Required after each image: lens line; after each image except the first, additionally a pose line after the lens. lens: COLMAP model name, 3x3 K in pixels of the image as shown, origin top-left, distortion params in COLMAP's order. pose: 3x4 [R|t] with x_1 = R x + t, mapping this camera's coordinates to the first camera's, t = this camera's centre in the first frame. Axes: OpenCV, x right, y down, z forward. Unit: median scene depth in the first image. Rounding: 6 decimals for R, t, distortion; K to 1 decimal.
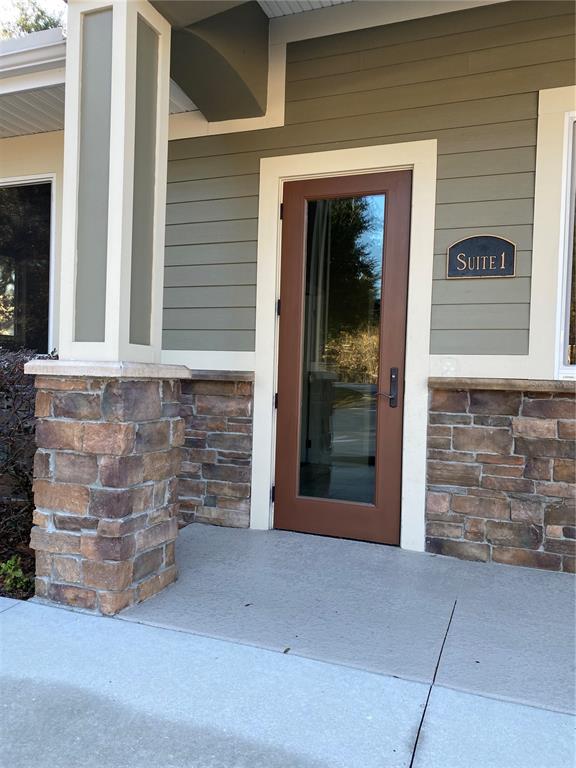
lens RADIAL K [[589.7, 0, 288.5], [0, 589.7, 383.8], [0, 0, 1]] dist [0.034809, -0.007149]
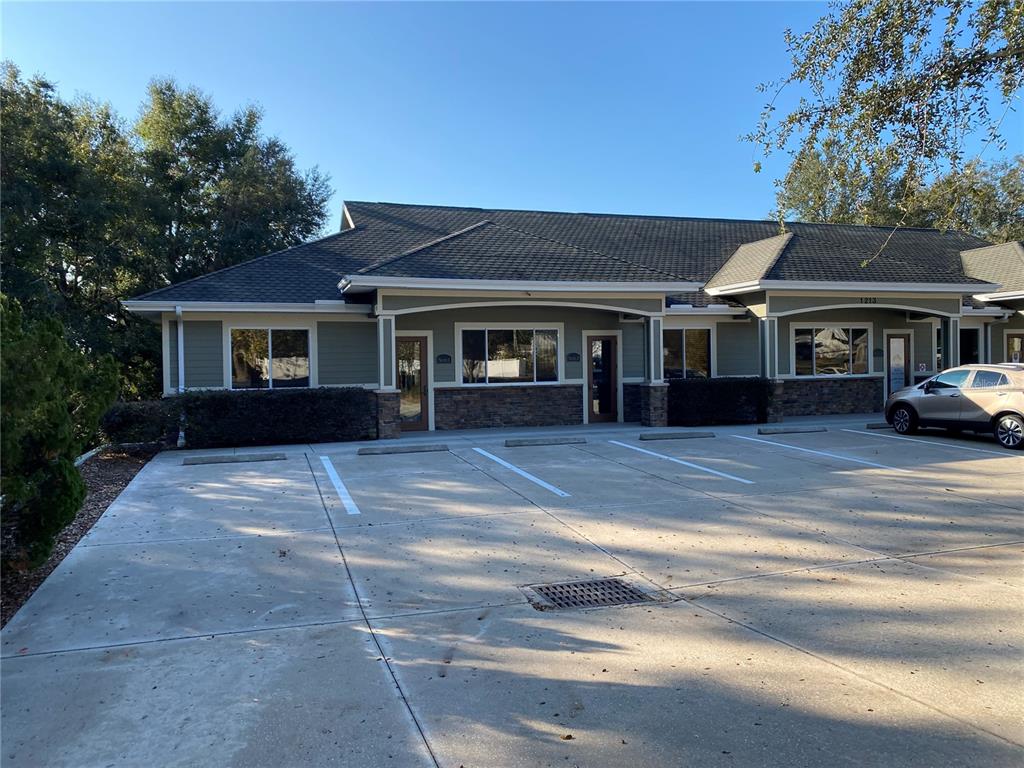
lens RADIAL K [[786.2, 0, 517.7], [0, 786.2, 384.8], [0, 0, 1]] dist [0.034809, -0.007149]
pose [[0.775466, -0.059170, 0.628610, -2.875319], [0.048029, 0.998243, 0.034713, -0.201469], [-0.629559, 0.003273, 0.776945, -3.785210]]
